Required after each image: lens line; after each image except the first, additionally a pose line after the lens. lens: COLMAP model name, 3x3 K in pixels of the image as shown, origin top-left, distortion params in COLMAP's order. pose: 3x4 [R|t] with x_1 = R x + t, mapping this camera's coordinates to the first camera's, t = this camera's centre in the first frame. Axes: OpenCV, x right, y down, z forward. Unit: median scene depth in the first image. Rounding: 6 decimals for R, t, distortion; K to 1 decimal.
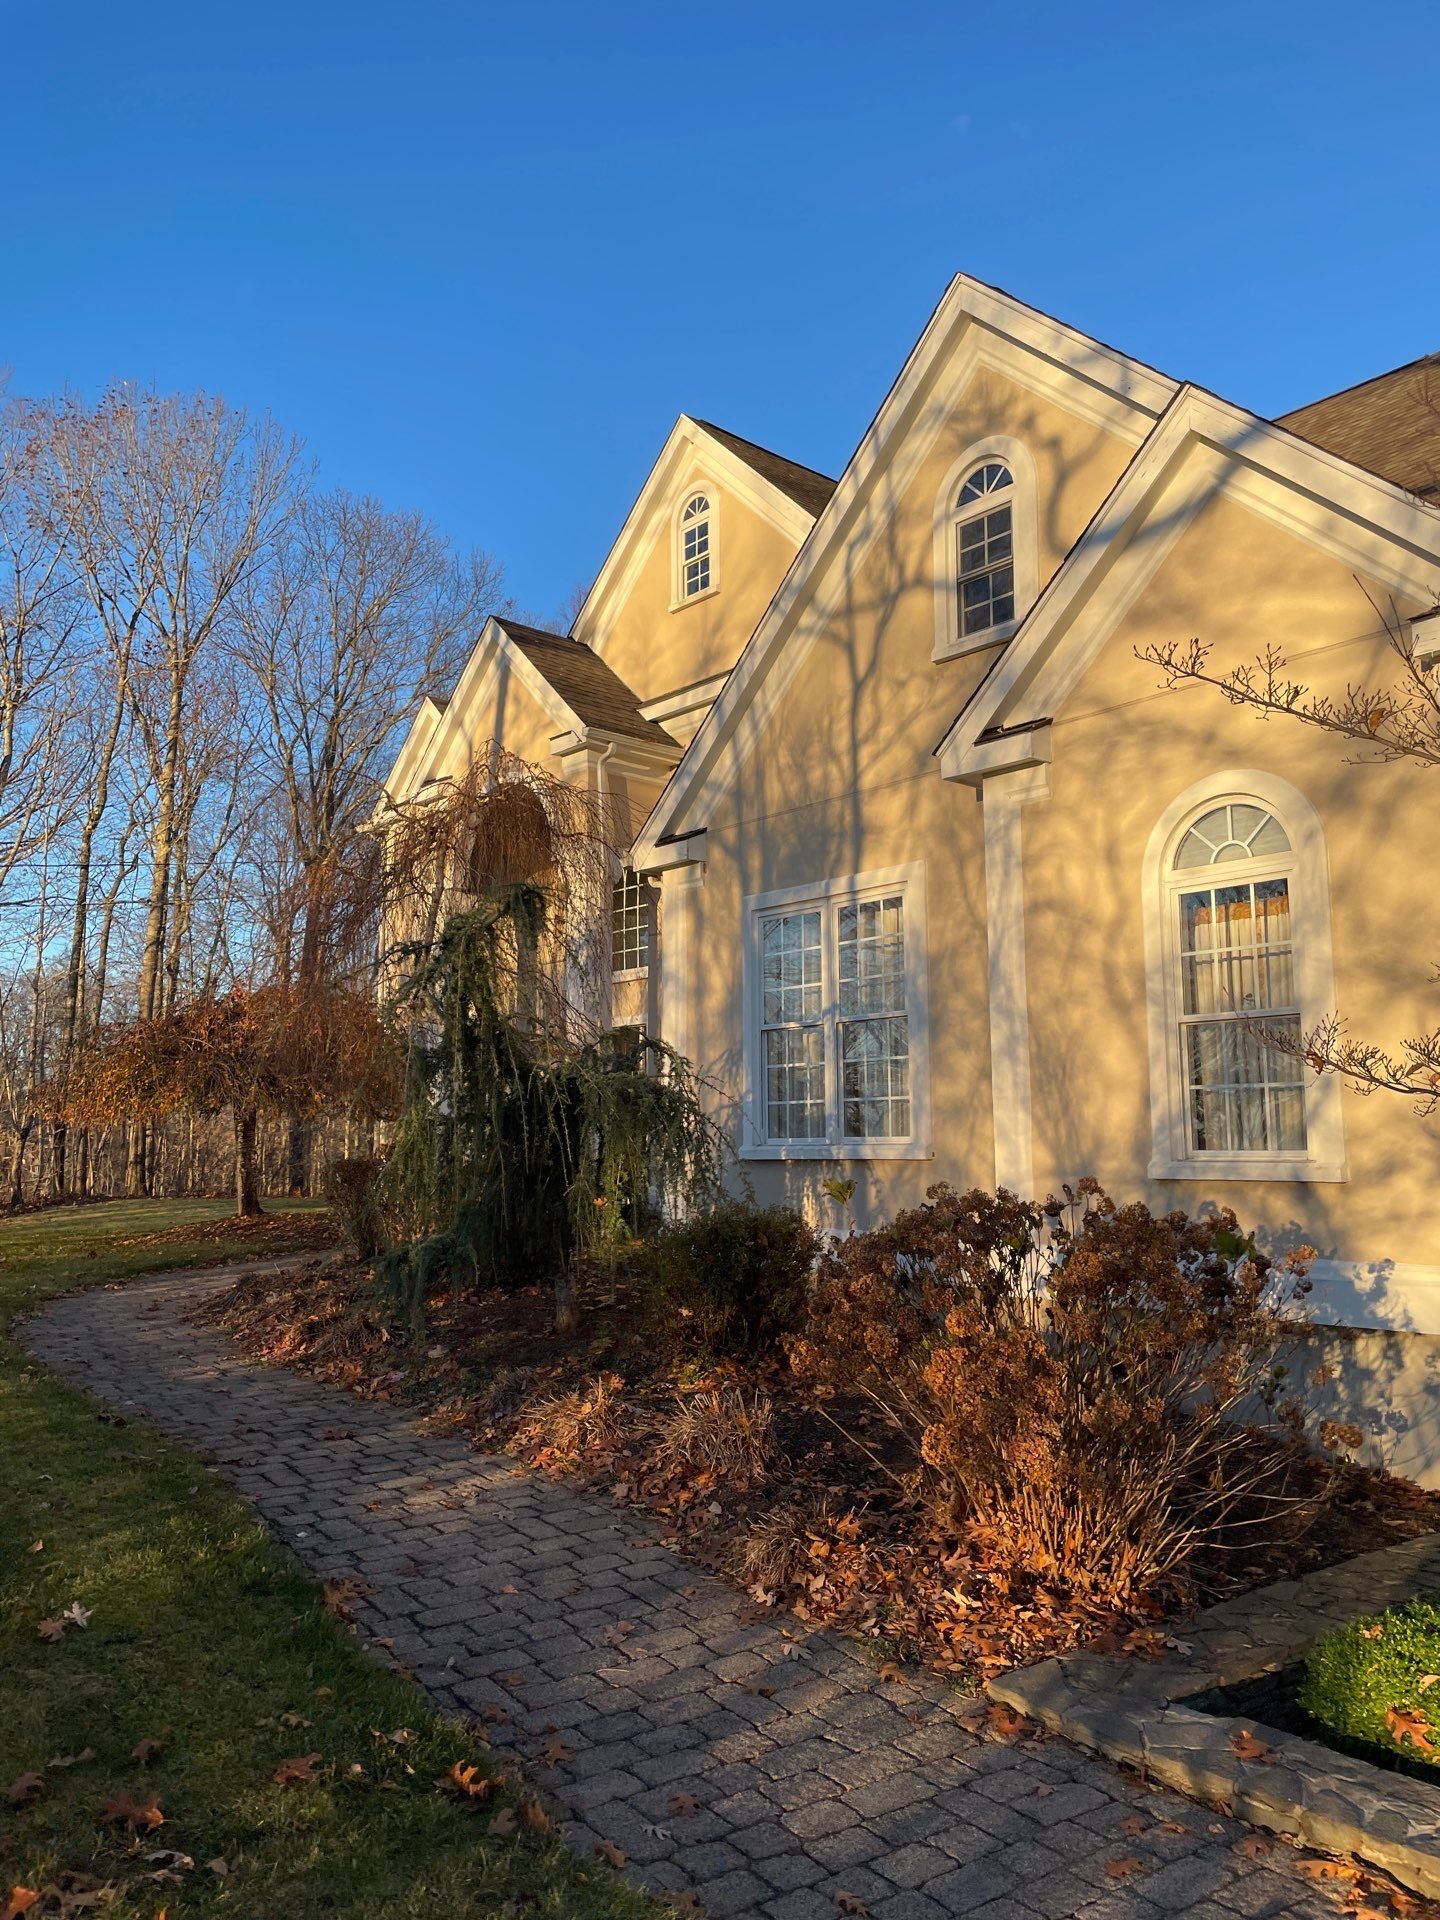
lens RADIAL K [[1505.6, 0, 672.0], [0, 1505.6, 966.8], [0, 0, 1]] dist [0.074015, -0.153927]
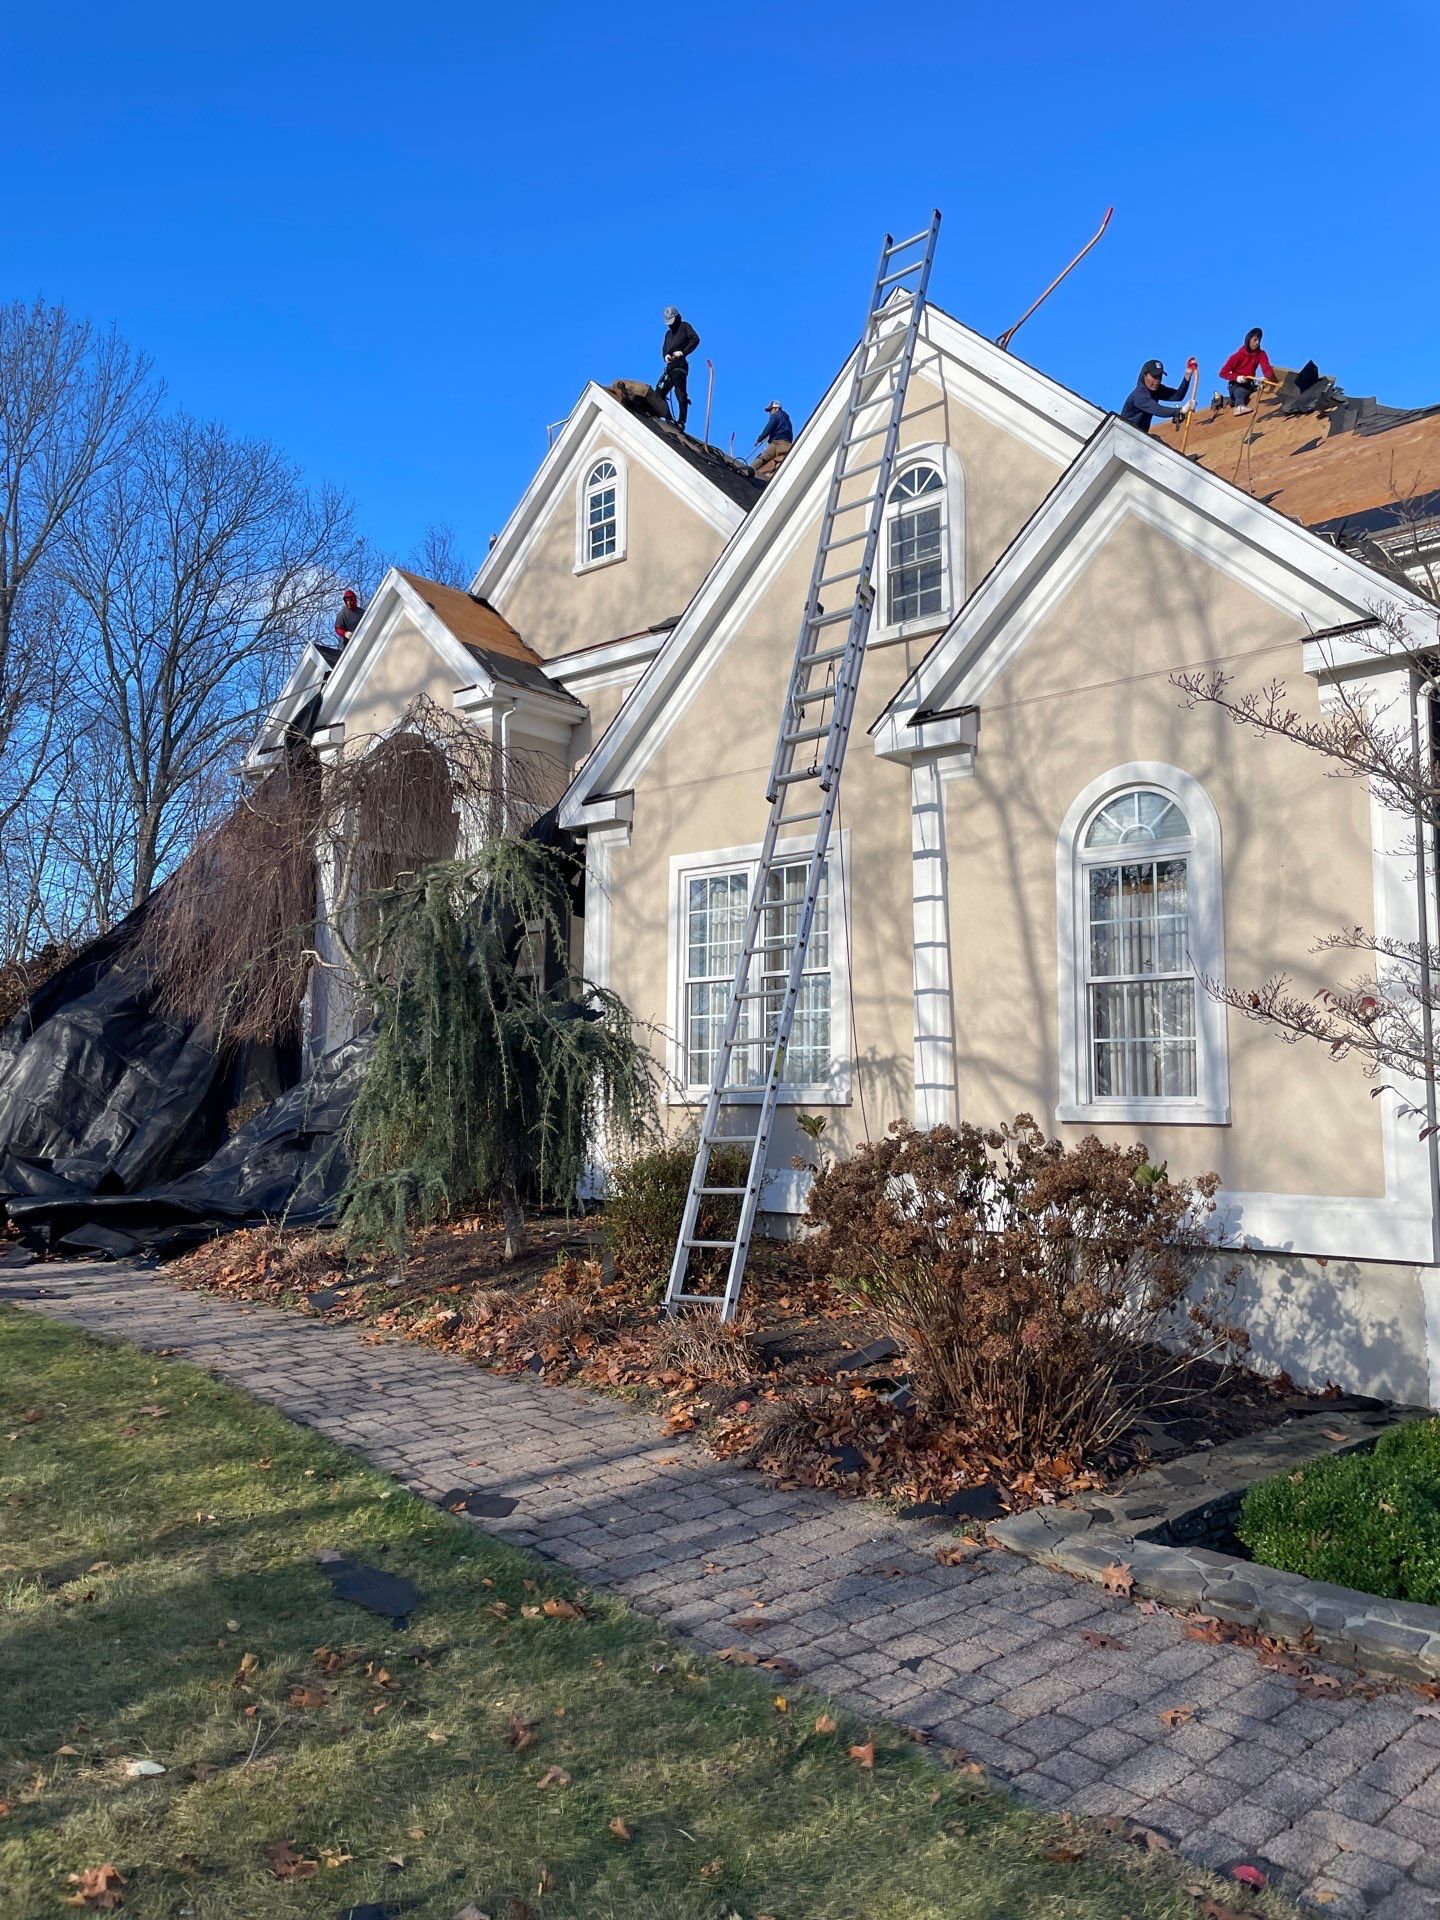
lens RADIAL K [[1518.0, 0, 720.0], [0, 1518.0, 960.0], [0, 0, 1]] dist [0.015199, -0.005891]
pose [[0.988408, 0.023304, 0.150019, -0.080115], [-0.027010, 0.999377, 0.022712, 0.001362], [-0.149396, -0.026500, 0.988422, -0.060524]]
